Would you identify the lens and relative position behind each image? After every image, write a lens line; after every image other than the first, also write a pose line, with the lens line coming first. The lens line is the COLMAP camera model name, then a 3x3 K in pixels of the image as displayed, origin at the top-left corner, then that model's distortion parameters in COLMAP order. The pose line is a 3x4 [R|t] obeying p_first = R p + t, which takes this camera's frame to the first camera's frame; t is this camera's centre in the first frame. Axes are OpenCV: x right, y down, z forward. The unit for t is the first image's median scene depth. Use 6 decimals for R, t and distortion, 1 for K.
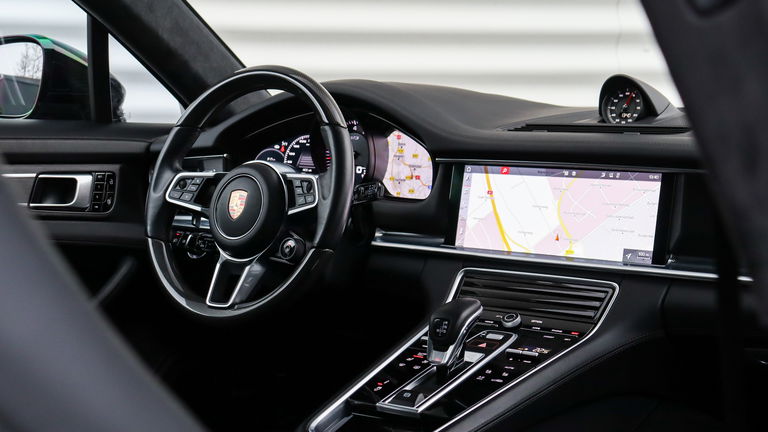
lens RADIAL K [[1336.7, 0, 379.6], [0, 1336.7, 218.5], [0, 0, 1]] dist [0.156227, 0.000000]
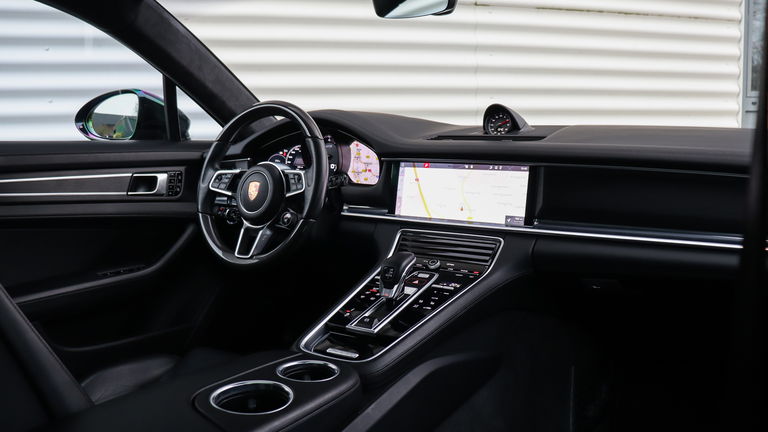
lens RADIAL K [[666.1, 0, 391.4], [0, 666.1, 214.7], [0, 0, 1]] dist [-0.137275, 0.001875]
pose [[0.997683, -0.022737, 0.064121, 0.002809], [0.020180, 0.998986, 0.040246, -0.010474], [-0.064971, -0.038859, 0.997130, 0.227560]]
